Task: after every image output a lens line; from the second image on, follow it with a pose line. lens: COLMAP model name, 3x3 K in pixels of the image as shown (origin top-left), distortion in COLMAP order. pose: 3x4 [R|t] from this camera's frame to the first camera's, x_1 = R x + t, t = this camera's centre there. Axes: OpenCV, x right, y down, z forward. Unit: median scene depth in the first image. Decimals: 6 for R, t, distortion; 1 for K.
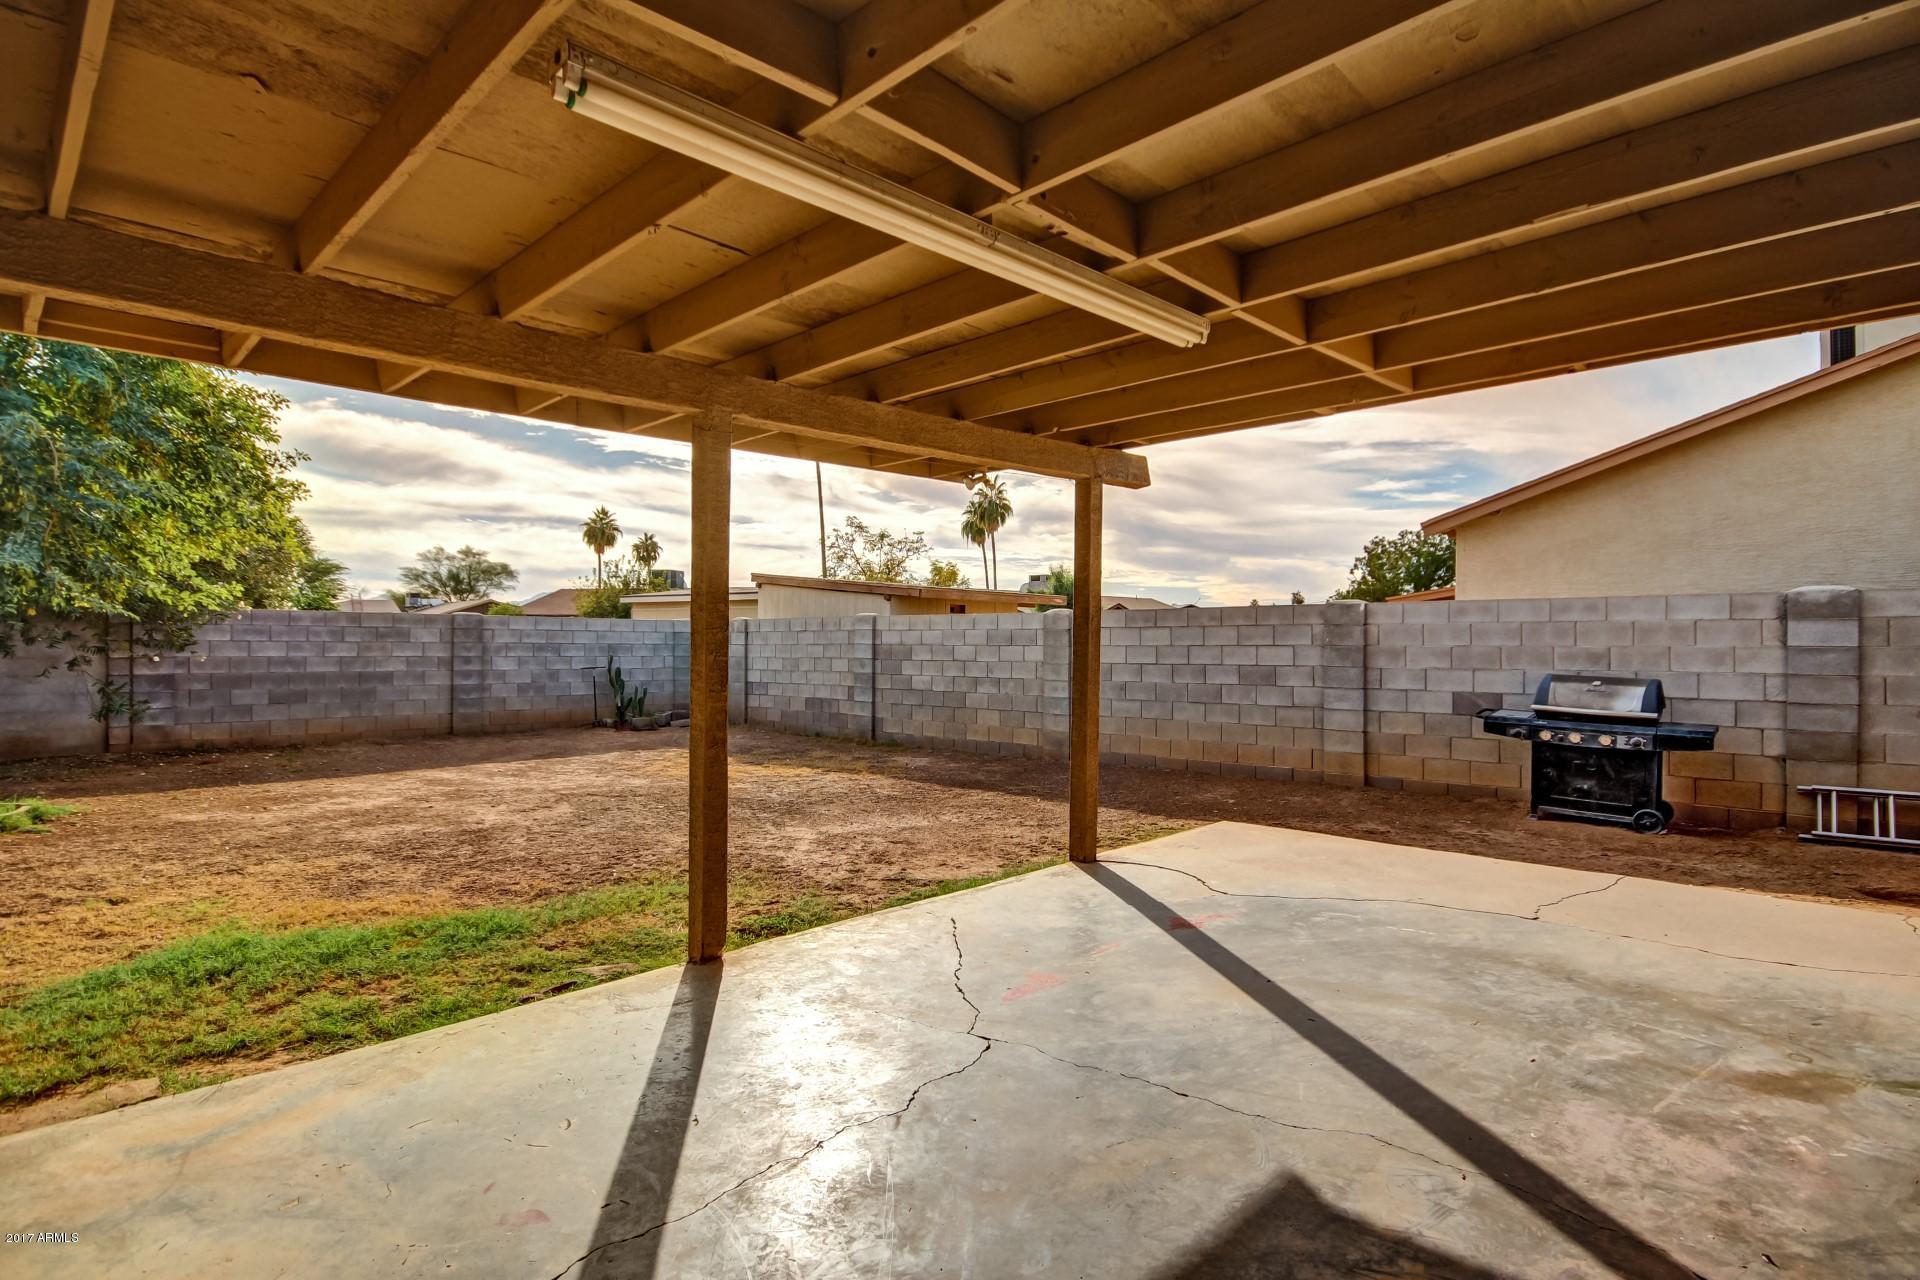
lens RADIAL K [[991.9, 0, 994.1], [0, 991.9, 642.3], [0, 0, 1]] dist [0.017378, 0.000123]
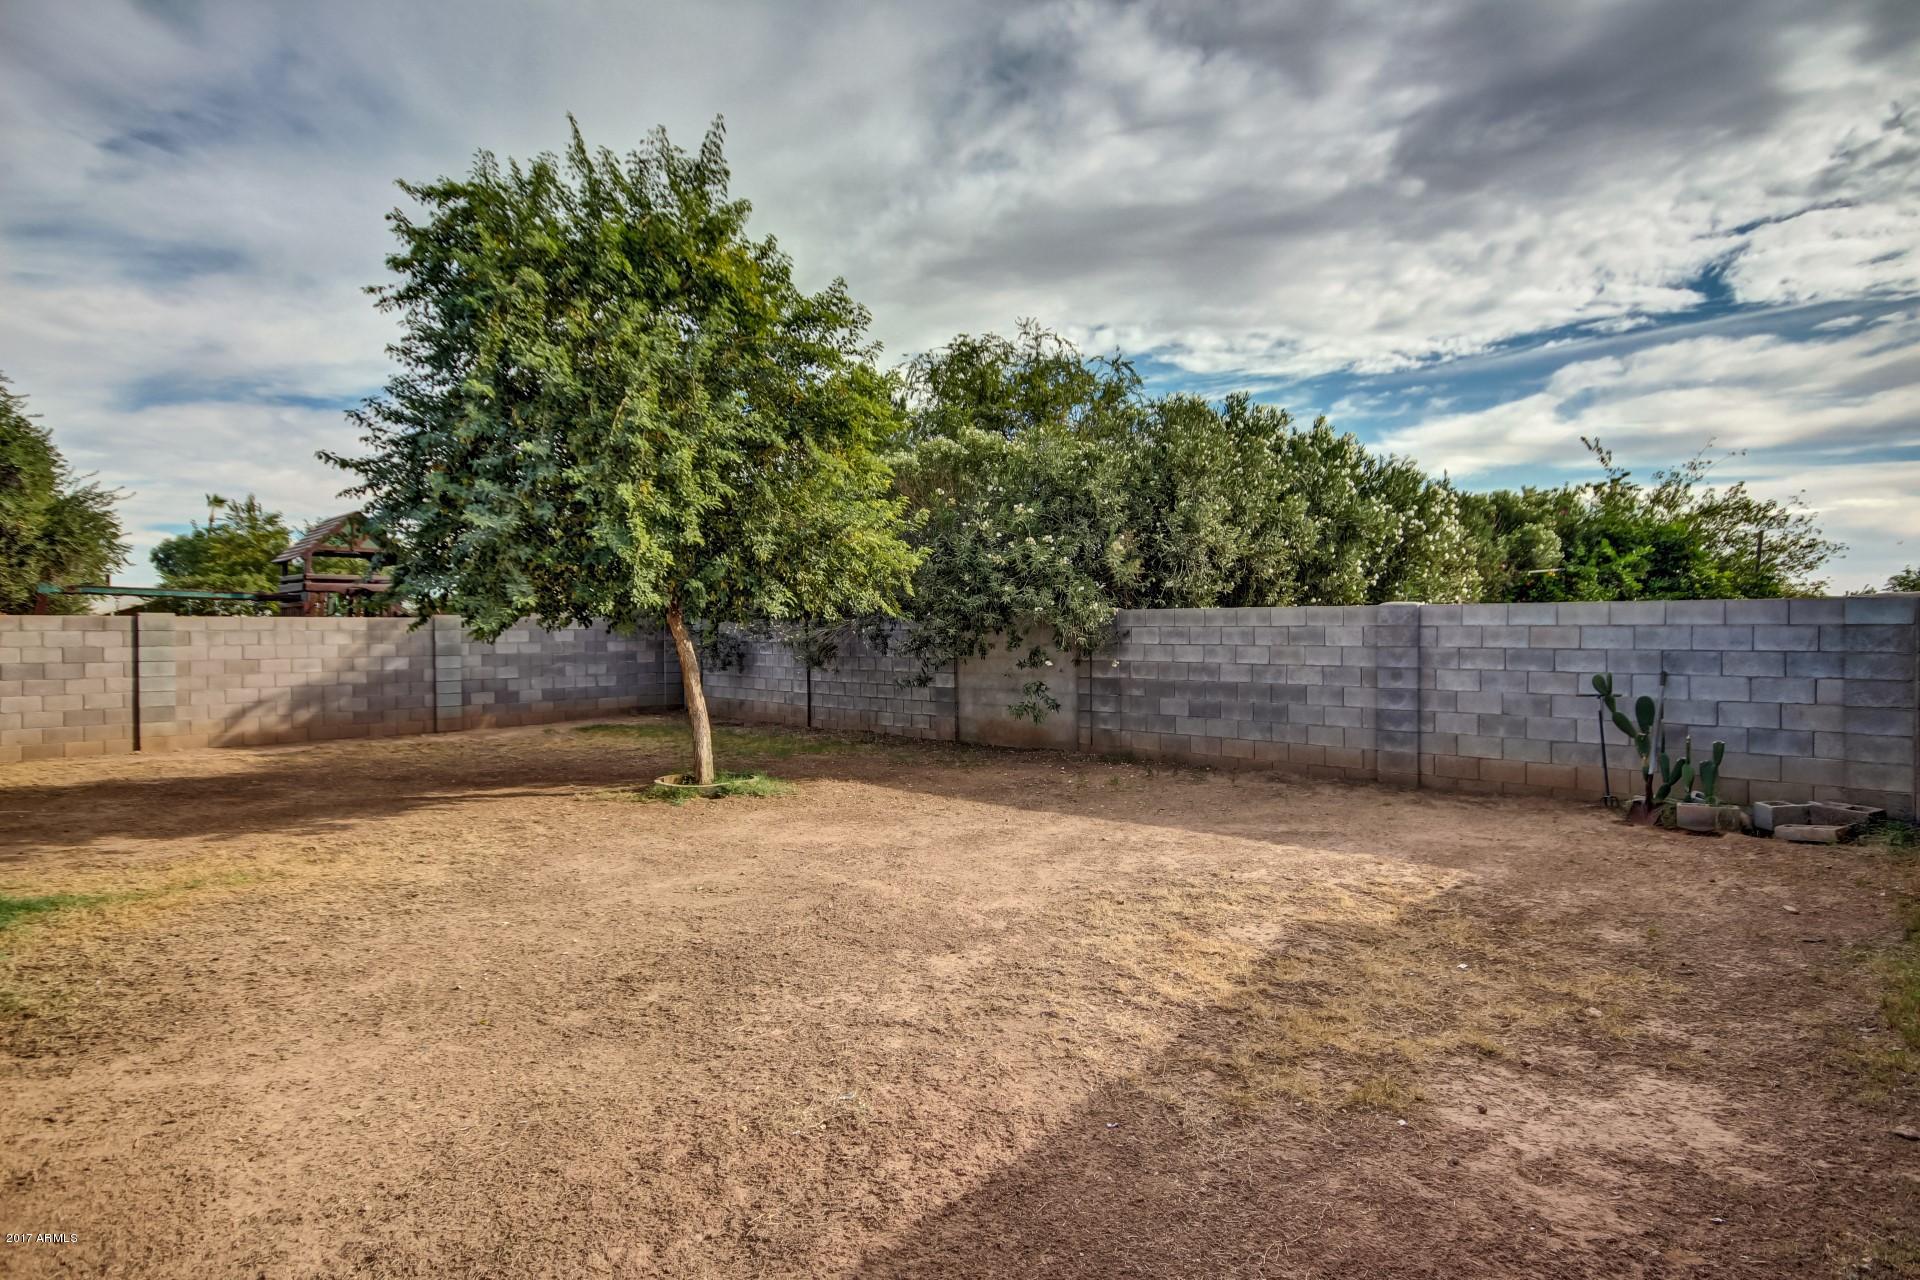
lens RADIAL K [[991.9, 0, 963.2], [0, 991.9, 640.6], [0, 0, 1]] dist [0.017378, 0.000123]
pose [[0.034962, -0.001050, -0.999388, 0.129830], [0.001955, 0.999998, -0.000982, -0.004028], [0.999387, -0.001920, 0.034964, 0.709622]]
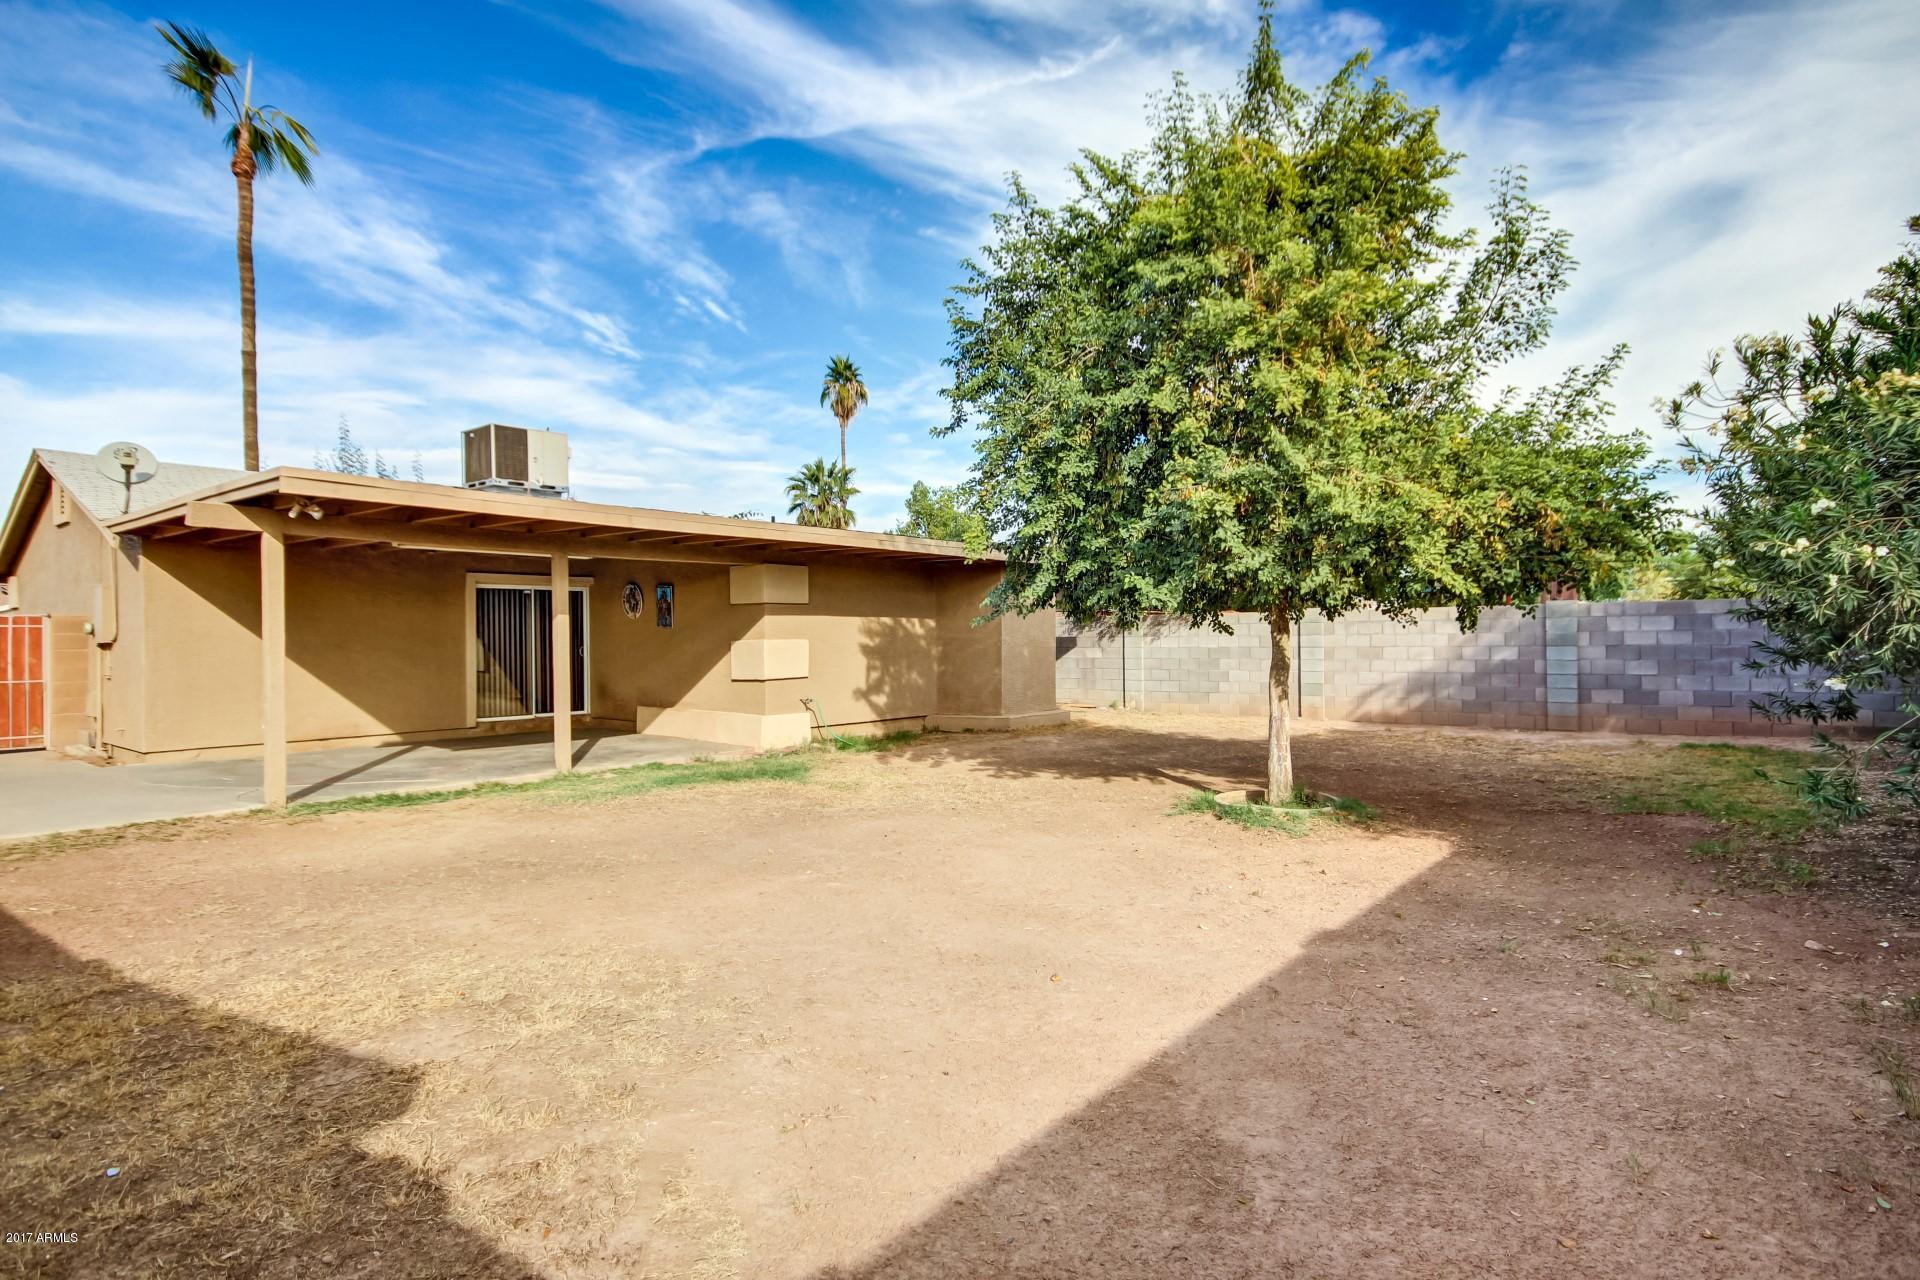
lens RADIAL K [[991.9, 0, 955.5], [0, 991.9, 633.1], [0, 0, 1]] dist [0.017378, 0.000123]
pose [[-0.997130, 0.007728, -0.075315, -0.349929], [0.008026, 0.999961, -0.003647, -0.003706], [0.075284, -0.004241, -0.997153, 1.148607]]
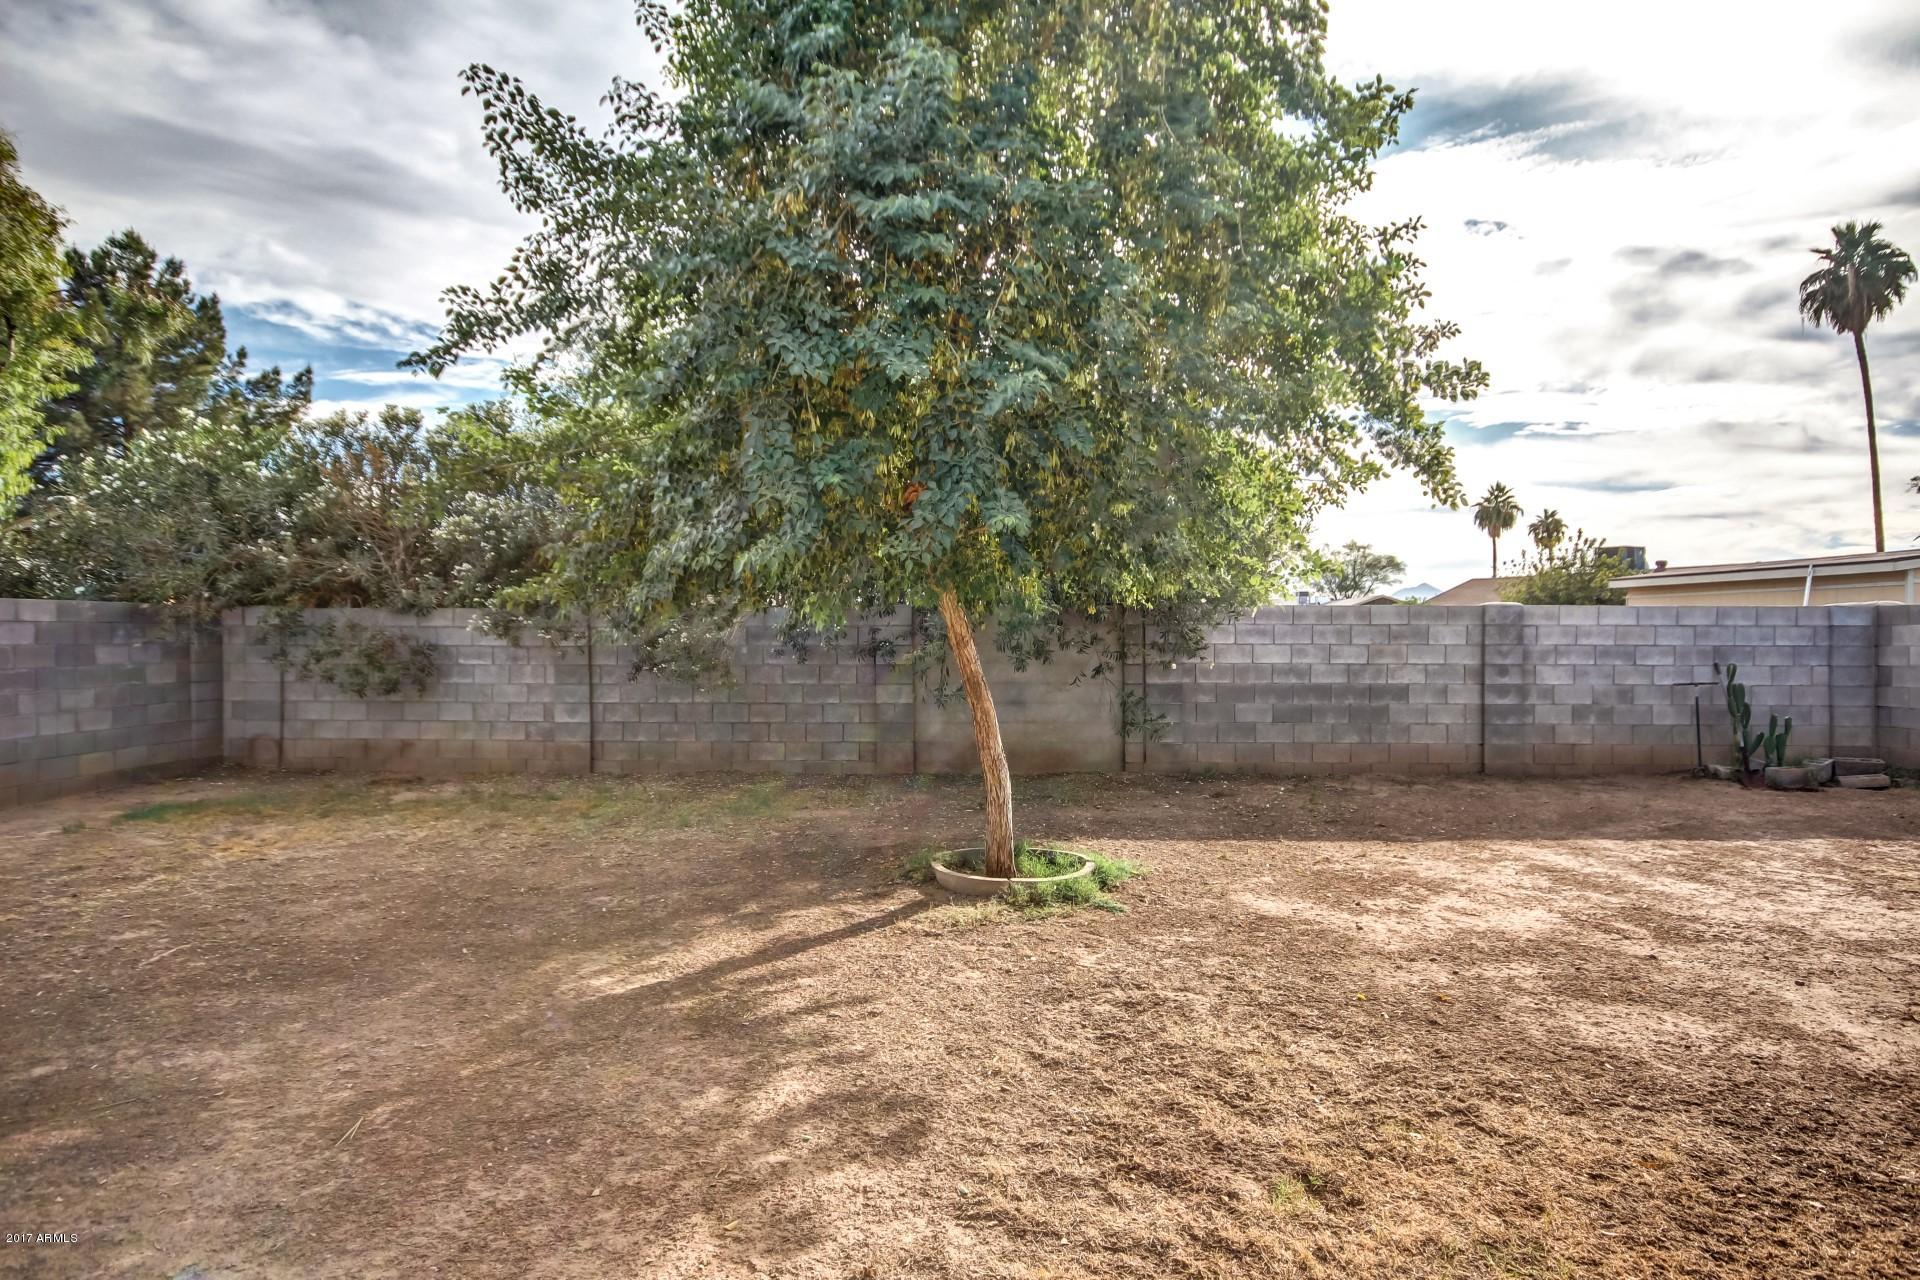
lens RADIAL K [[1072.4, 0, 968.0], [0, 1072.4, 640.6], [0, 0, 1]] dist [0.017060, 0.001264]
pose [[0.686857, -0.005579, -0.726771, -0.242531], [0.005828, 0.999981, -0.002168, -0.003397], [0.726769, -0.002747, 0.686876, 0.209474]]
